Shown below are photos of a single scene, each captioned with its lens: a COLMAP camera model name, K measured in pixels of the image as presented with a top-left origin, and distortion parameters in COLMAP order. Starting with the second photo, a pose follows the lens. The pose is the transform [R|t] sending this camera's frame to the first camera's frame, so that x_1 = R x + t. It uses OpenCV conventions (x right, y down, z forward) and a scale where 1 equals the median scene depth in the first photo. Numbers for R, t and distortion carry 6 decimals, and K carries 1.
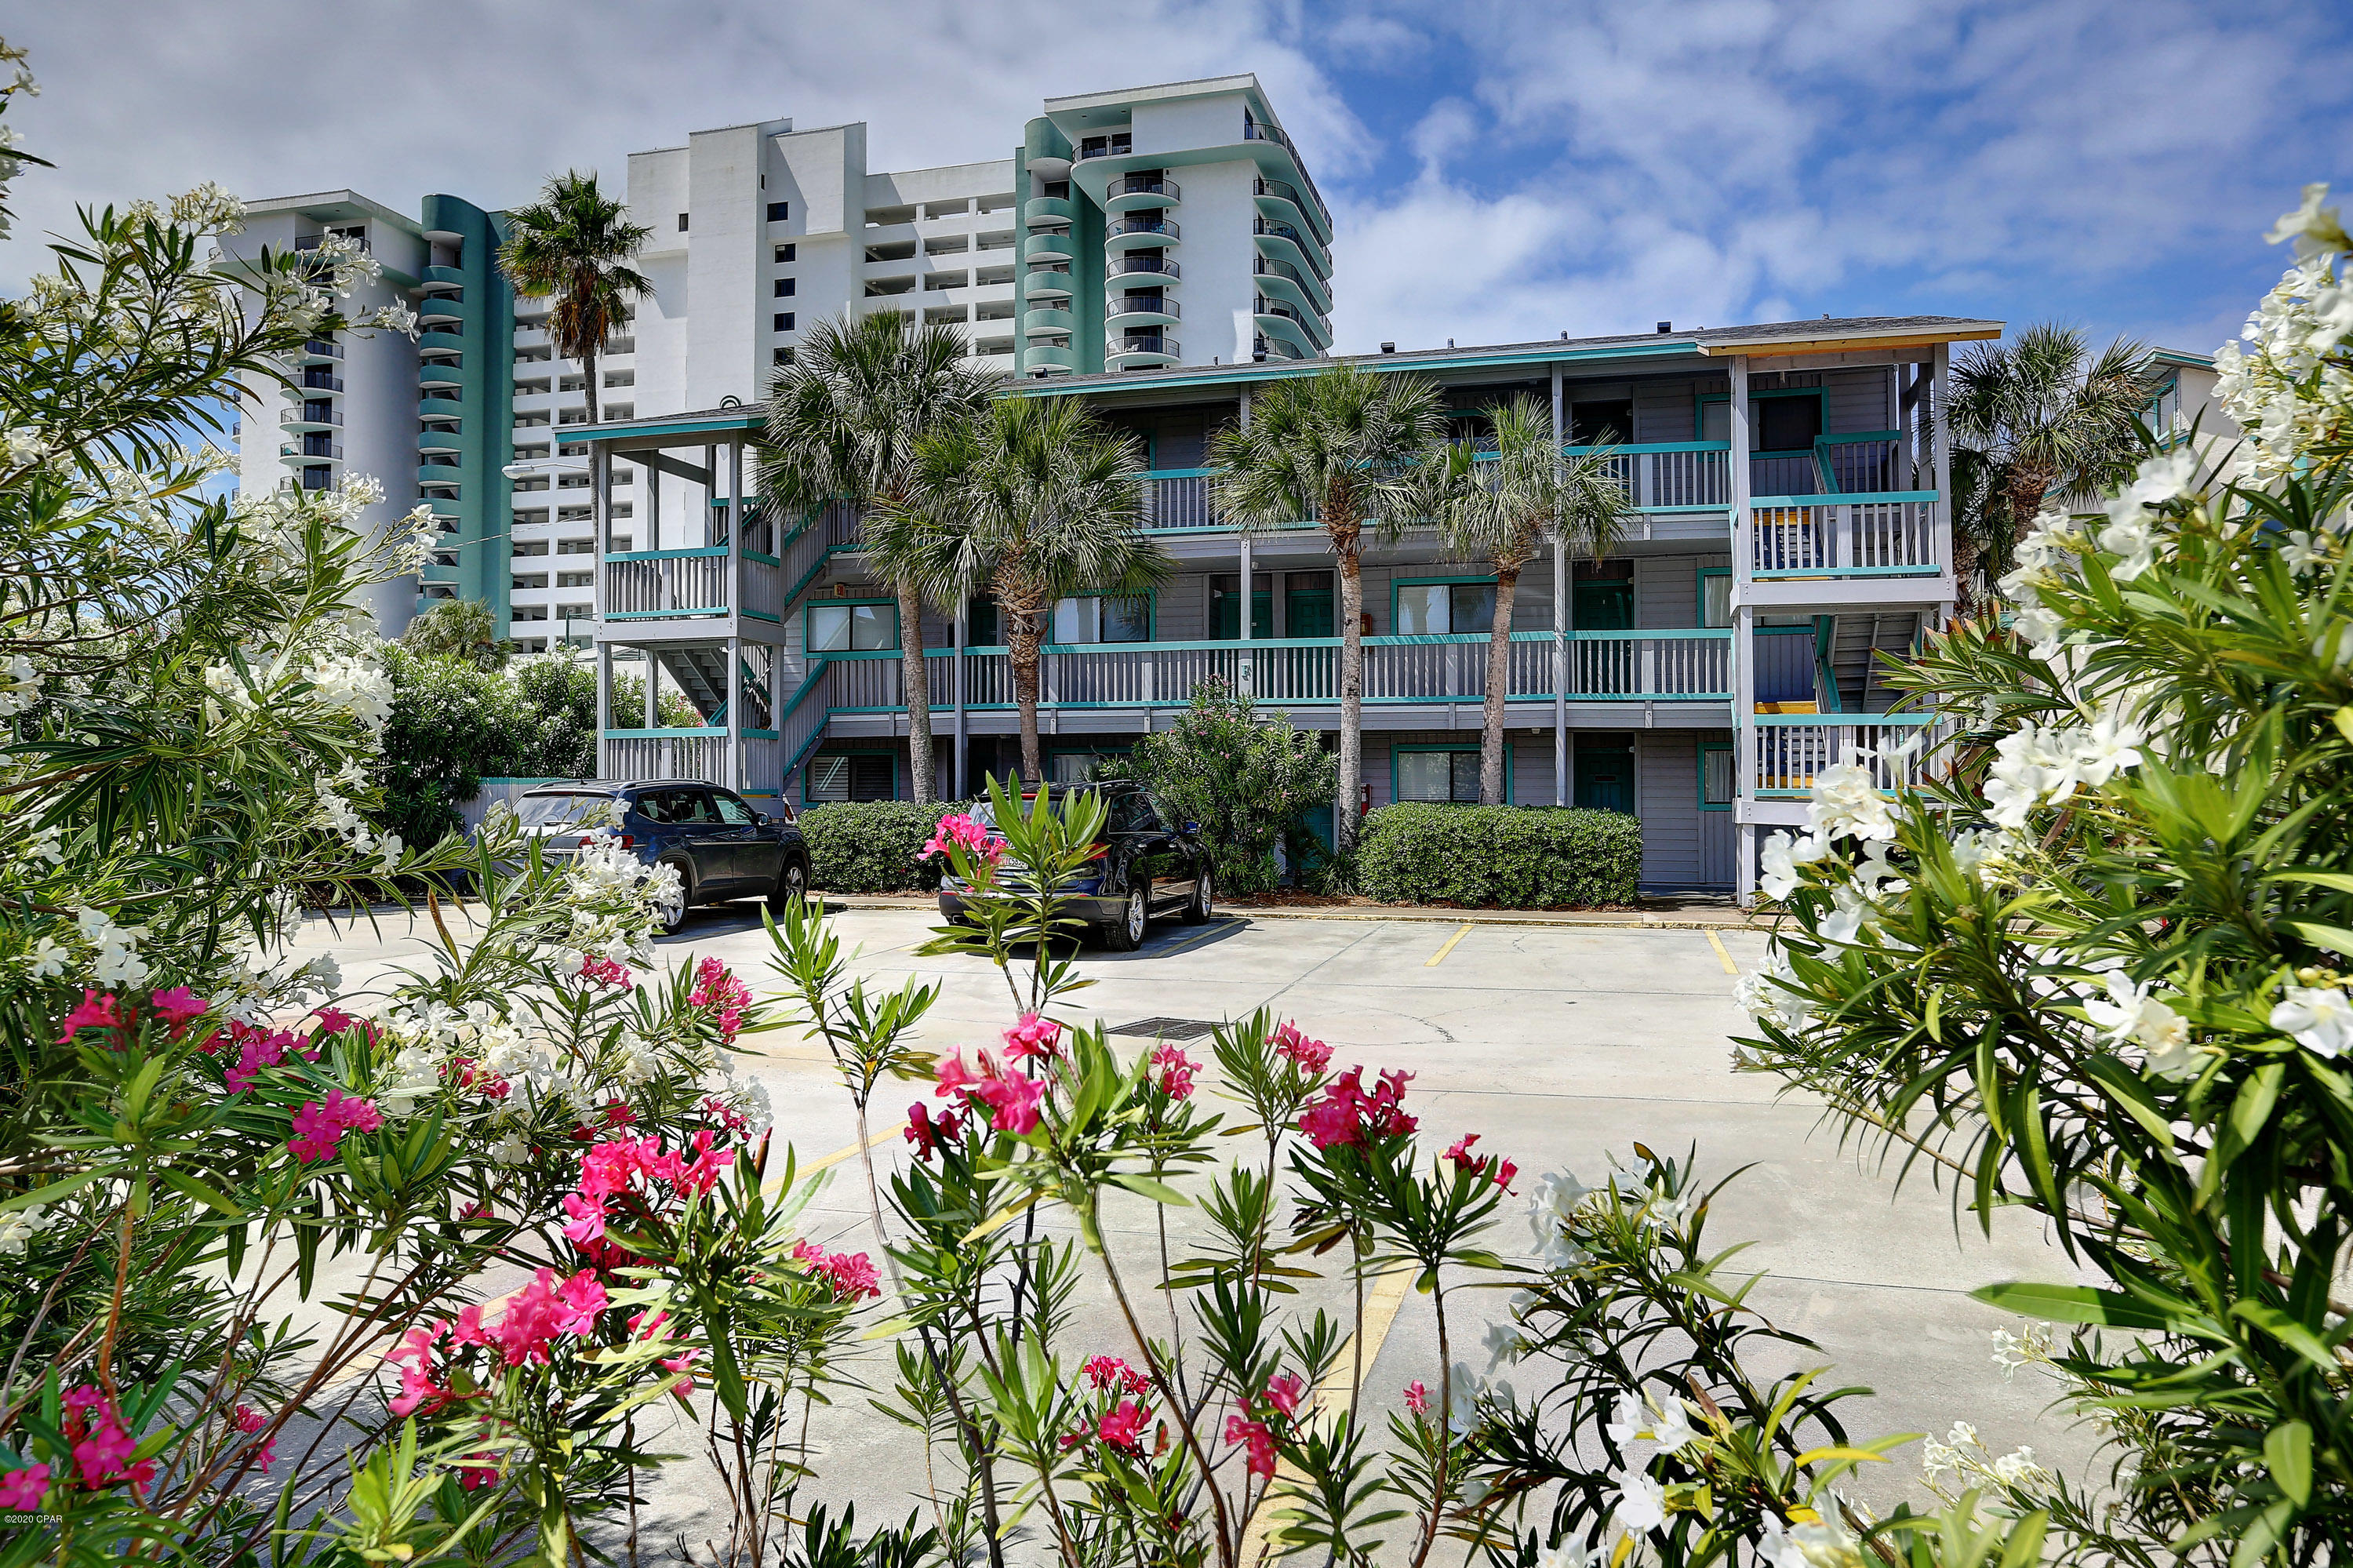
lens RADIAL K [[1622.2, 0, 1177.1], [0, 1622.2, 774.5], [0, 0, 1]] dist [-0.010249, -0.000950]
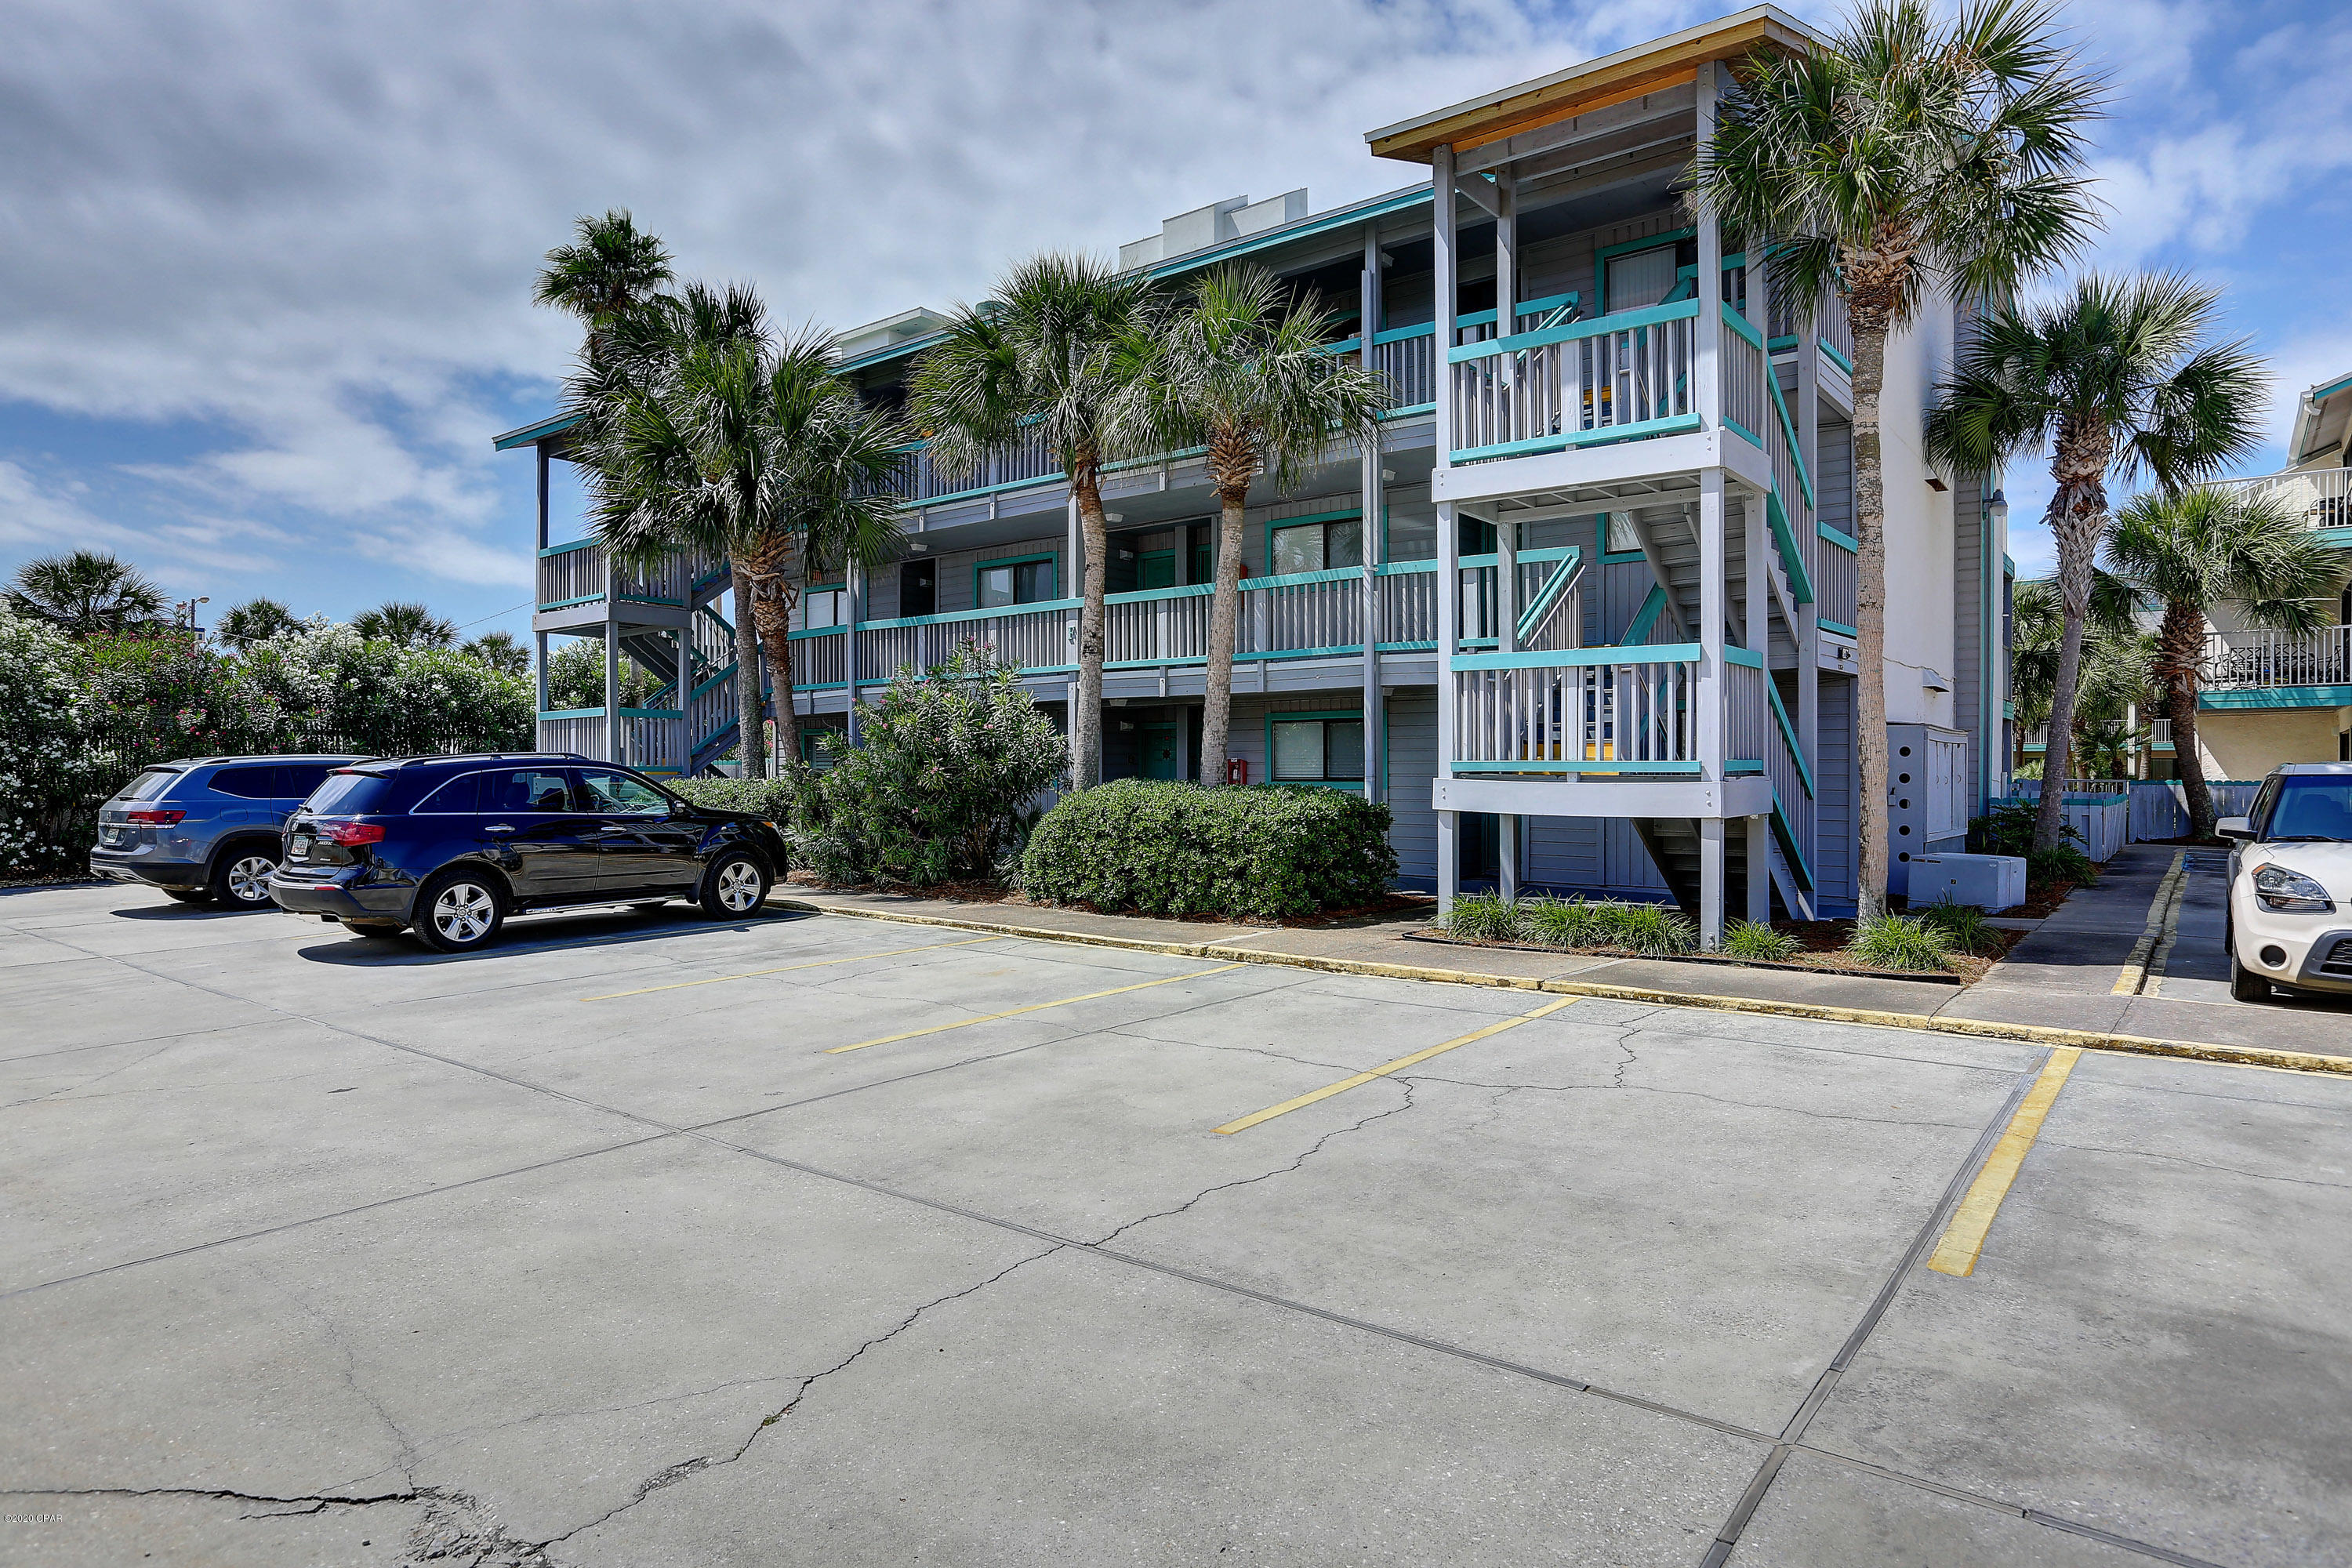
lens RADIAL K [[1348.9, 0, 1173.0], [0, 1348.9, 790.1], [0, 0, 1]] dist [-0.018495, 0.000011]
pose [[0.918649, 0.004431, -0.395049, 0.435425], [0.004188, 0.999772, 0.020954, 0.007928], [0.395052, -0.020904, 0.918421, 0.375167]]
